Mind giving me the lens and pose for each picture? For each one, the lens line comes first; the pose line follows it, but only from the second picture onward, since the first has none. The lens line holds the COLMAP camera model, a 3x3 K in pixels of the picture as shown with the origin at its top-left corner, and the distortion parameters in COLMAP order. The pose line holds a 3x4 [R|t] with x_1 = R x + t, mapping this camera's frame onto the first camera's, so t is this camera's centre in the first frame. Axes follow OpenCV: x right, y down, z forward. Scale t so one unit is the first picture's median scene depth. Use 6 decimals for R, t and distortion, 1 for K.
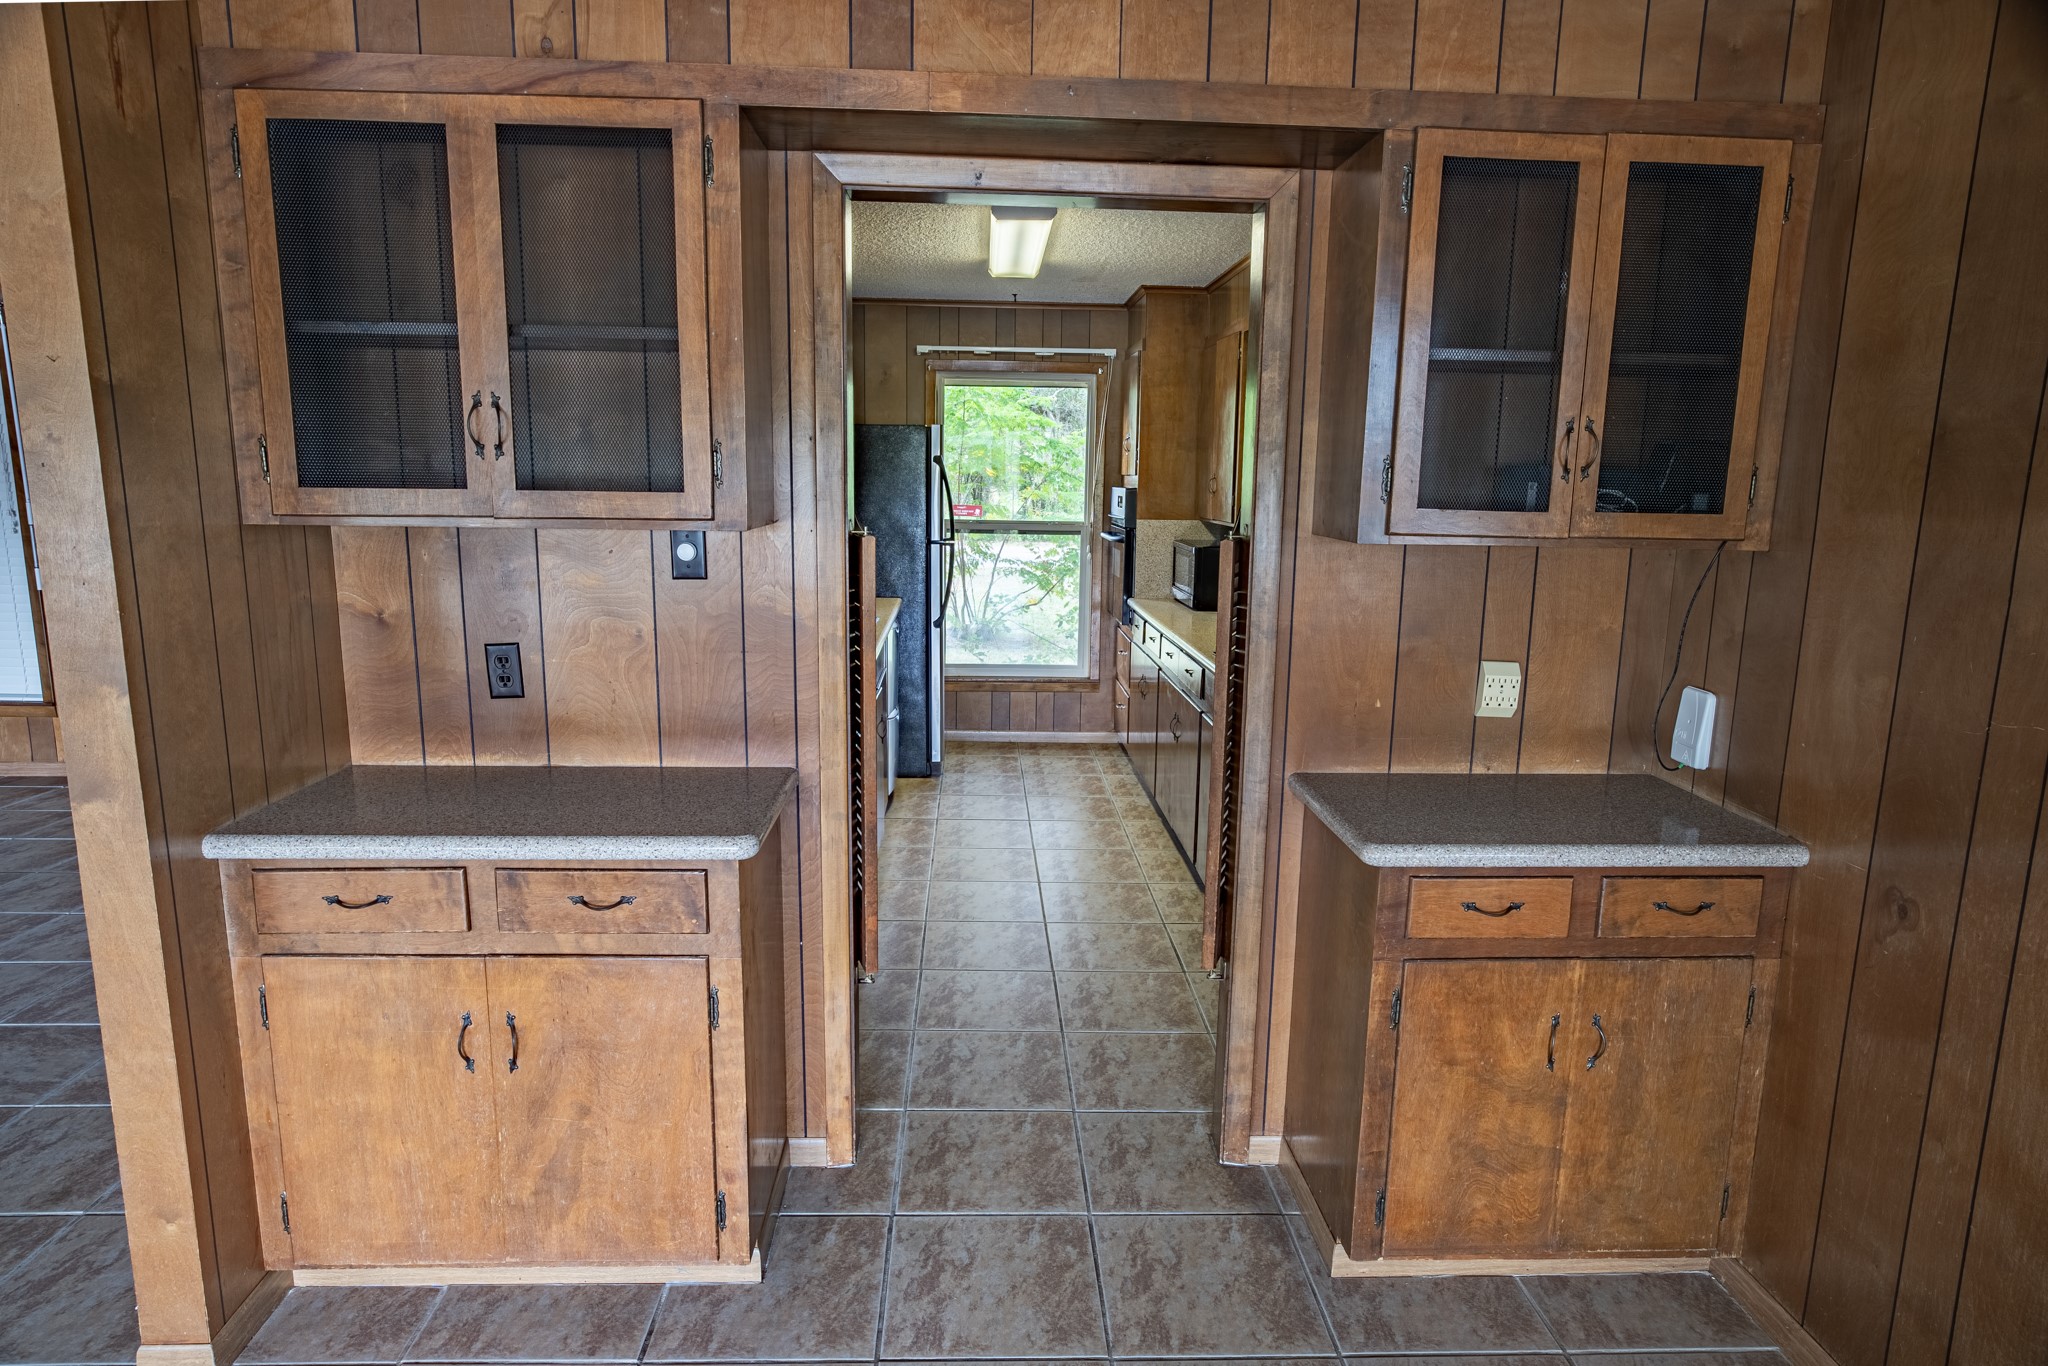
lens RADIAL K [[1201.6, 0, 1030.7], [0, 1201.6, 686.6], [0, 0, 1]] dist [-0.045959, 0.029098]
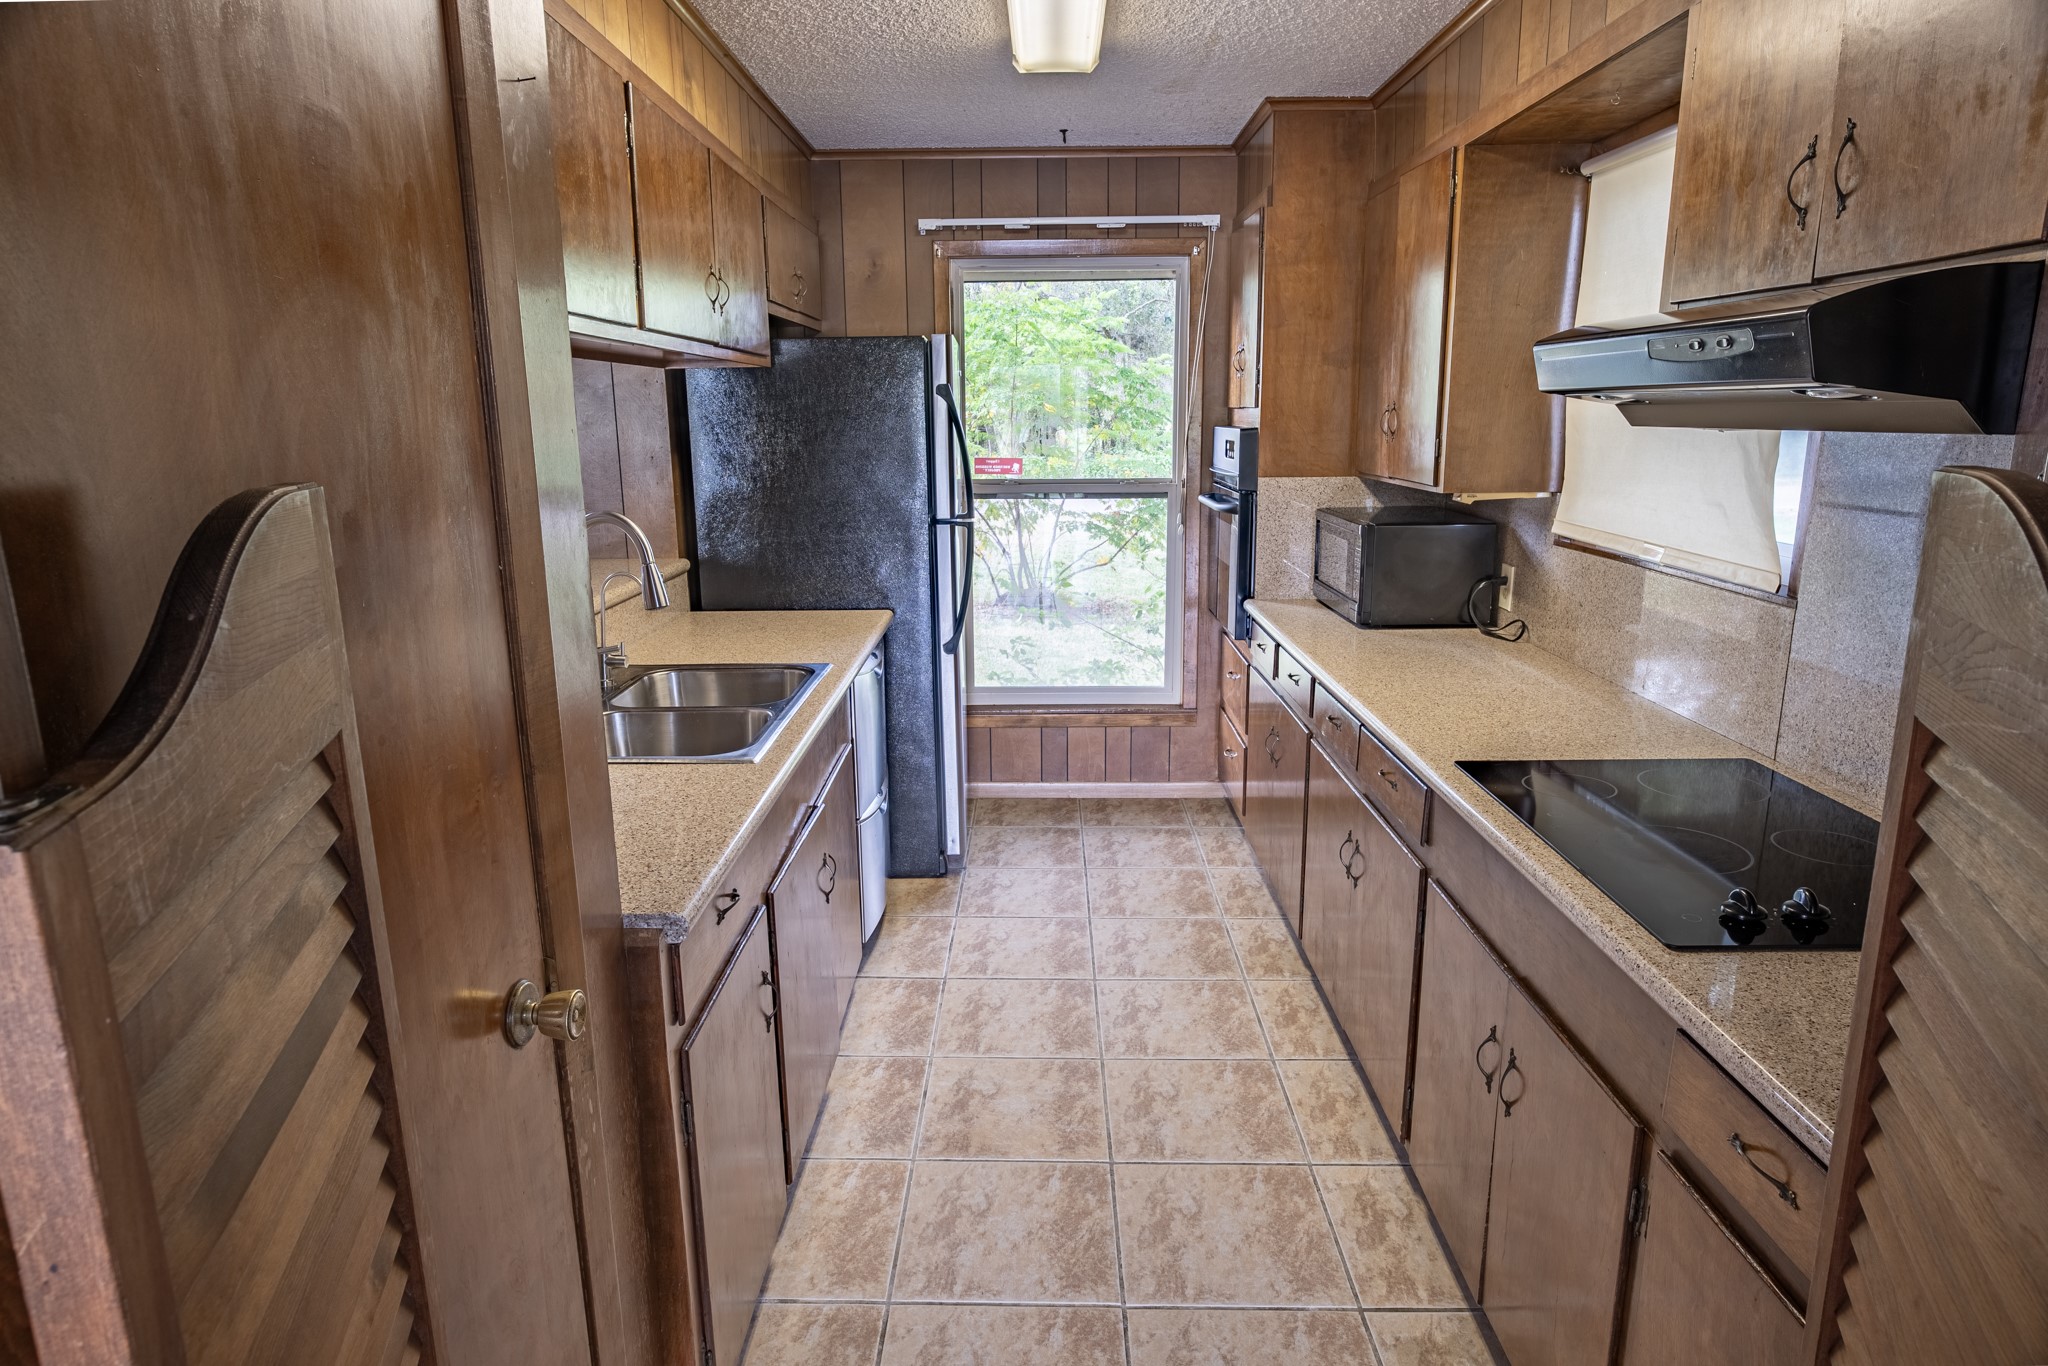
lens RADIAL K [[1201.6, 0, 1030.7], [0, 1201.6, 686.6], [0, 0, 1]] dist [-0.045959, 0.029098]
pose [[0.998008, -0.011991, -0.061942, 0.005244], [0.015169, 0.998579, 0.051094, -0.060061], [0.061242, -0.051932, 0.996771, 0.336984]]
